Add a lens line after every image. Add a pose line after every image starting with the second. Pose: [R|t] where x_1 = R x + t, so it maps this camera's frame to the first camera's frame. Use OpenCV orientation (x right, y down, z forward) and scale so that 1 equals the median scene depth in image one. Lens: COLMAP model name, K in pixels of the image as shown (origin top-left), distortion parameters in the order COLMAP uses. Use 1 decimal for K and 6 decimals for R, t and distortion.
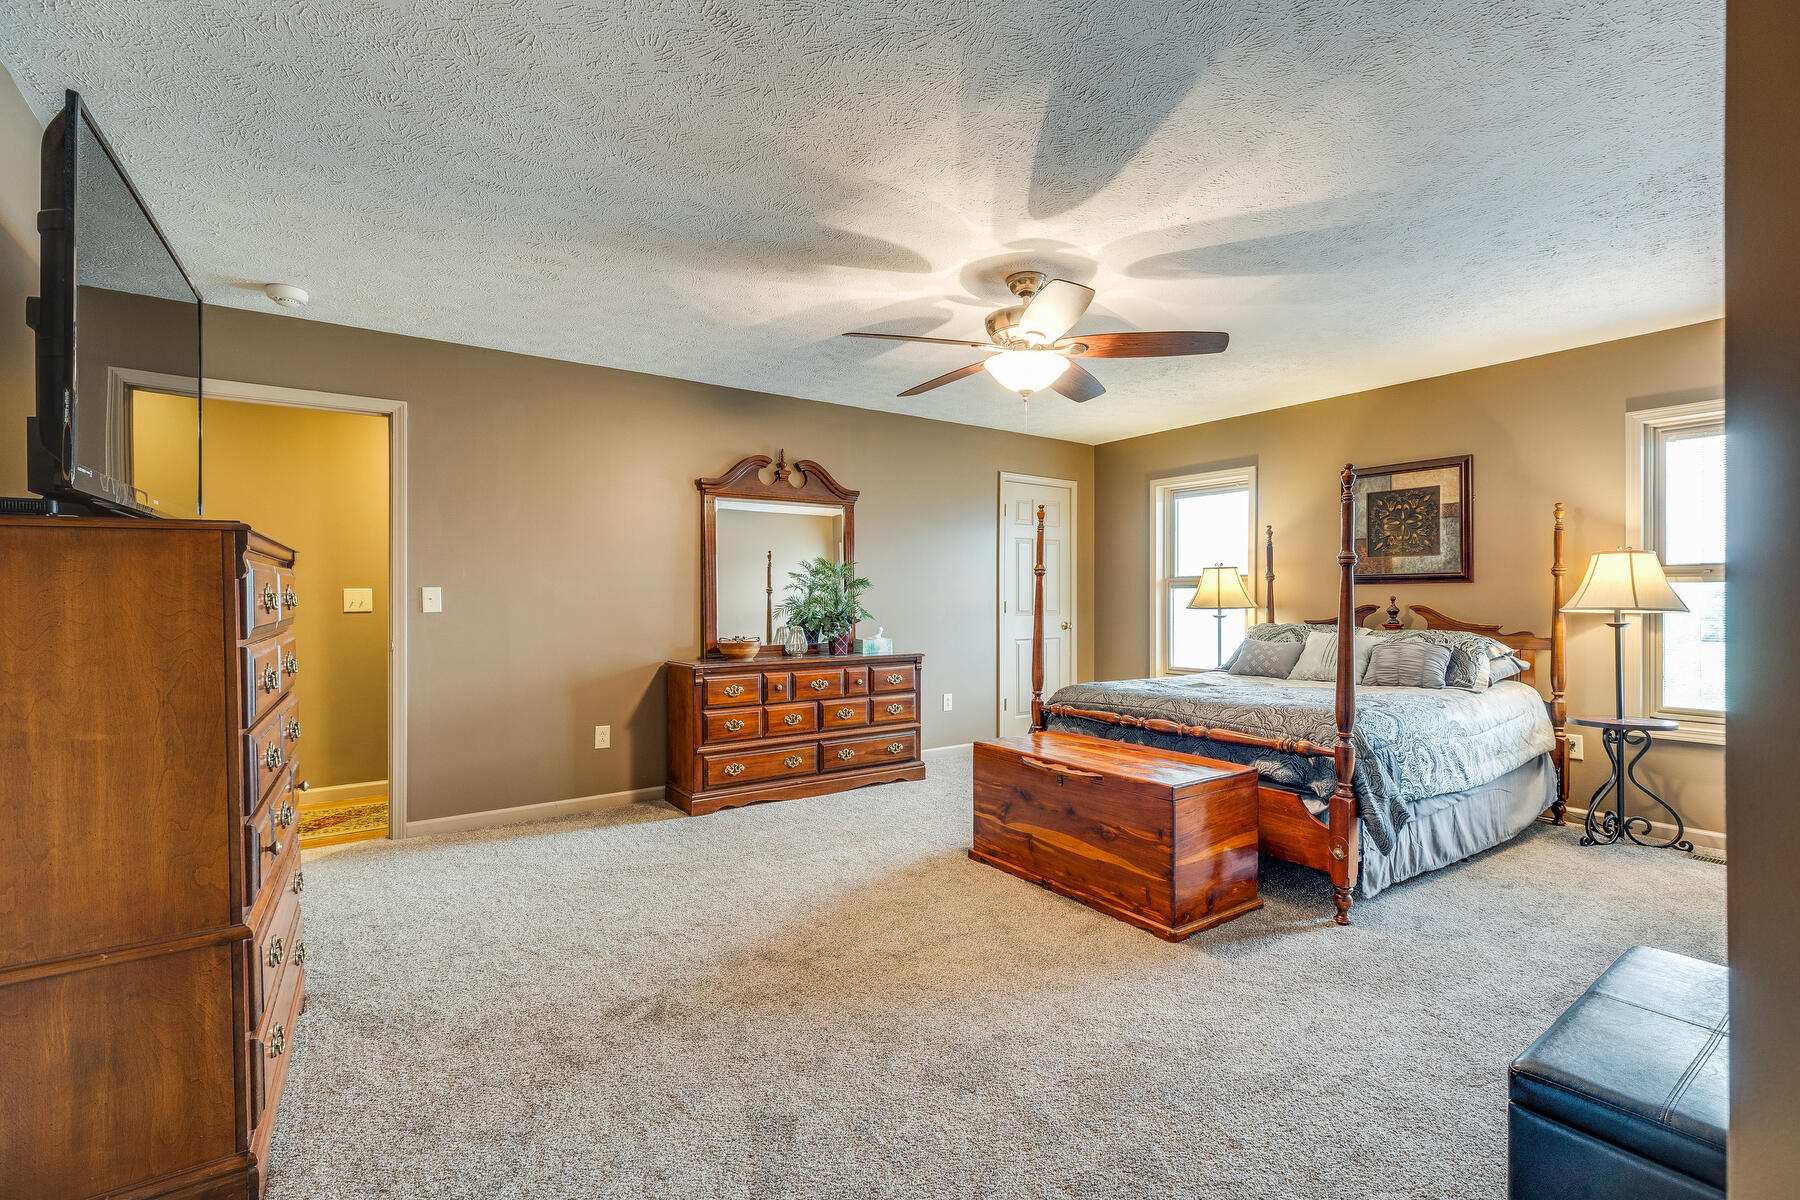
lens RADIAL K [[817.8, 0, 903.8], [0, 817.8, 599.6], [0, 0, 1]] dist [0.000443, -0.000052]
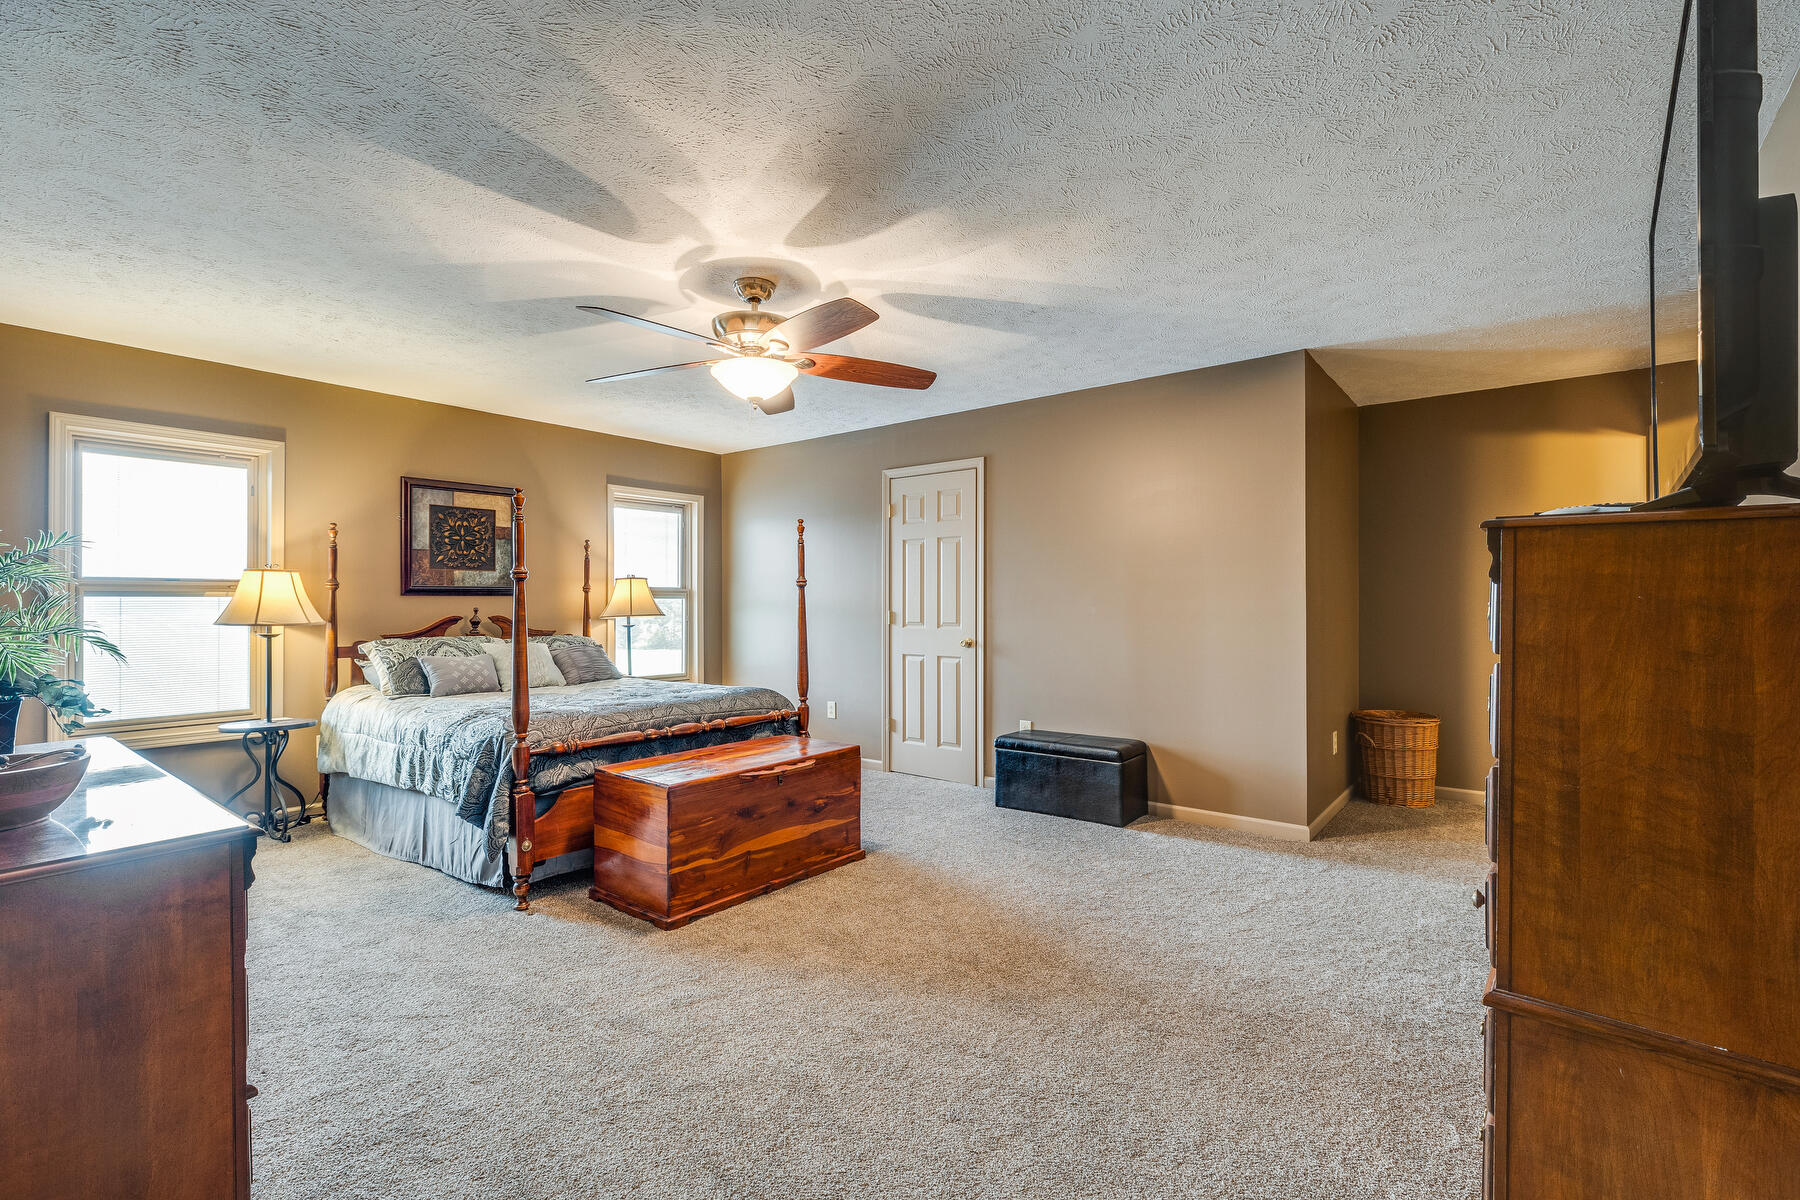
lens RADIAL K [[817.8, 0, 904.4], [0, 817.8, 601.5], [0, 0, 1]] dist [0.000443, -0.000052]
pose [[-0.301744, 0.006757, 0.953365, -0.602223], [0.006794, 0.999965, -0.004937, -0.003075], [-0.953365, 0.004987, -0.301779, 0.807102]]
